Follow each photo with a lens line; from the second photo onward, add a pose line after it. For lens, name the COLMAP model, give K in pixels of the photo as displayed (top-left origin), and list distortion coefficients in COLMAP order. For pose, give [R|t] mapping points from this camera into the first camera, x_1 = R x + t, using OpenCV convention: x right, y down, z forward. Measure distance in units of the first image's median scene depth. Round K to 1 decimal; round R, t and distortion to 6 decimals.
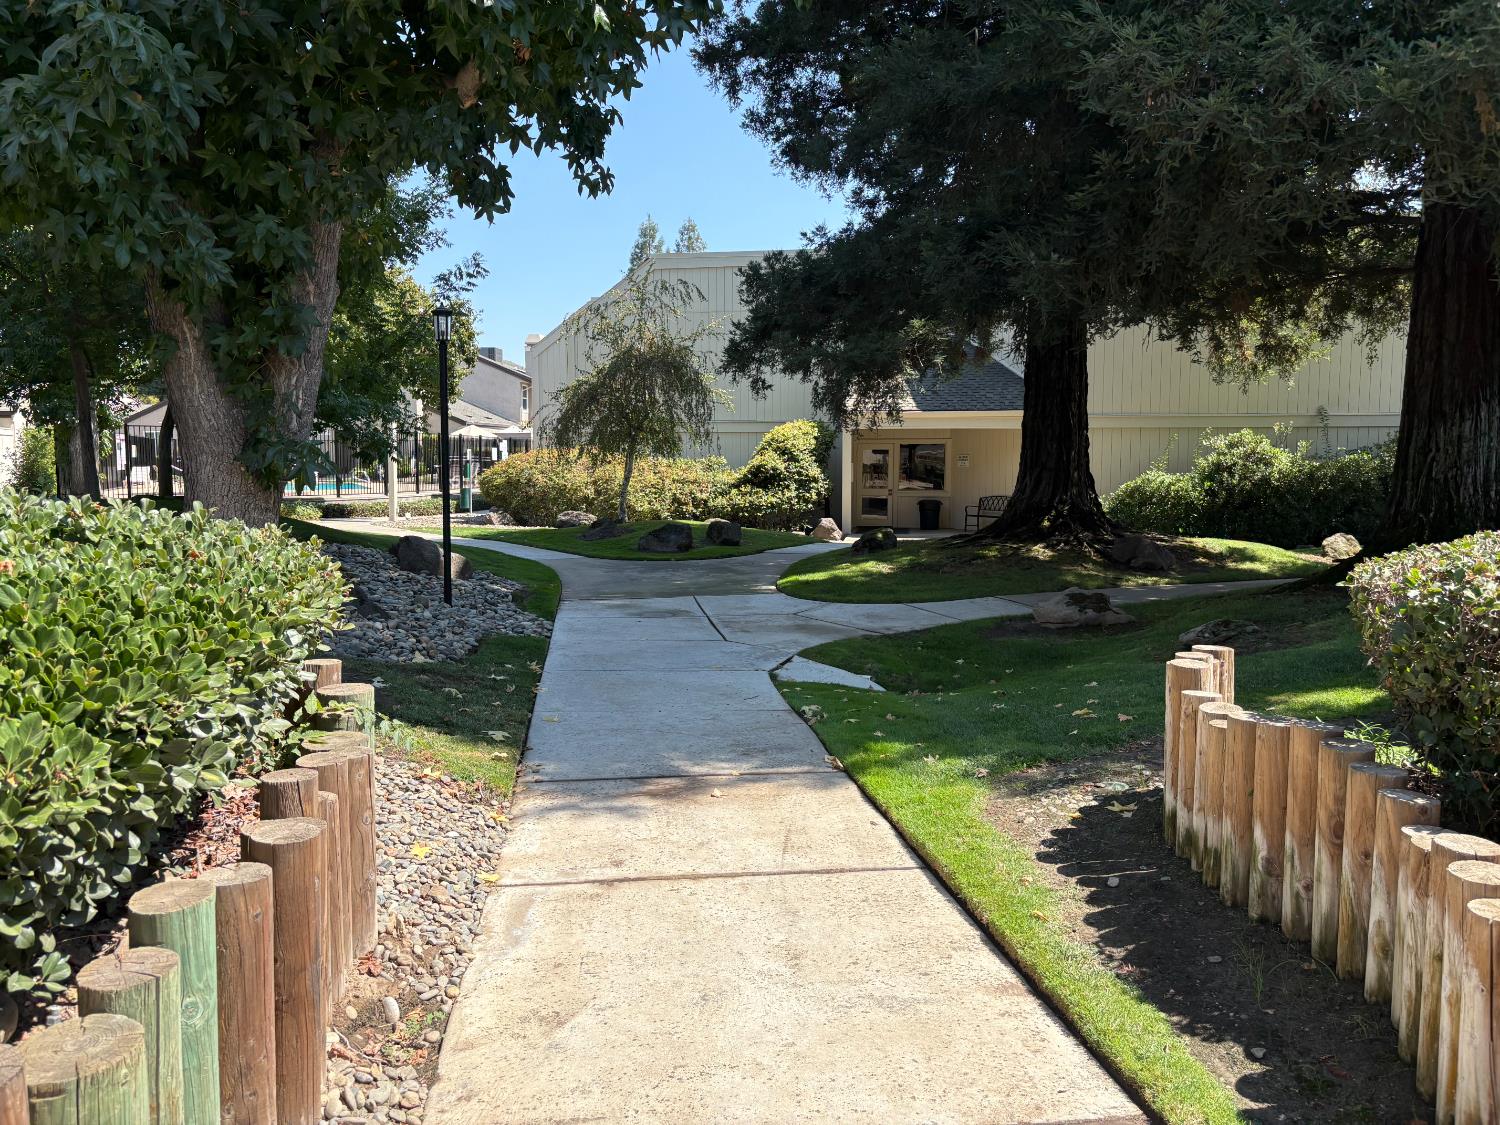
lens RADIAL K [[1130.1, 0, 750.0], [0, 1130.1, 562.5], [0, 0, 1]] dist [0.091705, -0.099152]
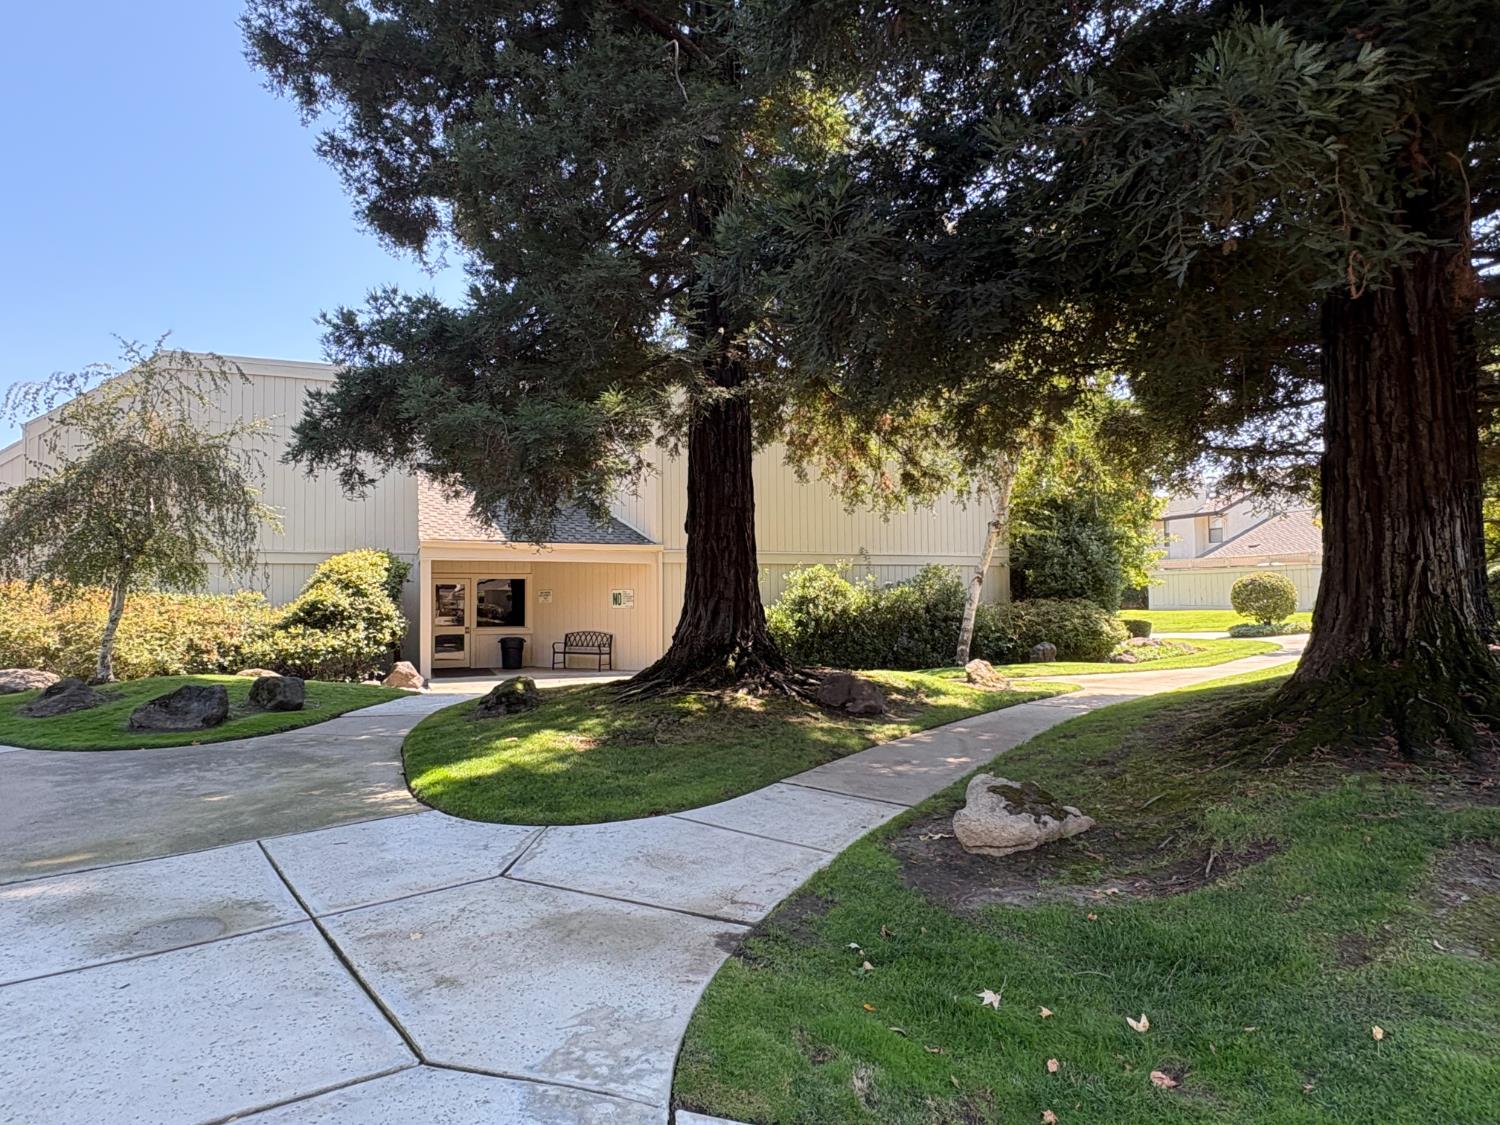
lens RADIAL K [[873.8, 0, 750.0], [0, 873.8, 562.5], [0, 0, 1]] dist [0.013069, 0.001216]
pose [[0.871656, 0.012929, 0.489947, -0.031730], [0.053599, 0.991142, -0.121512, -0.021432], [-0.487178, 0.132177, 0.863242, 0.321692]]
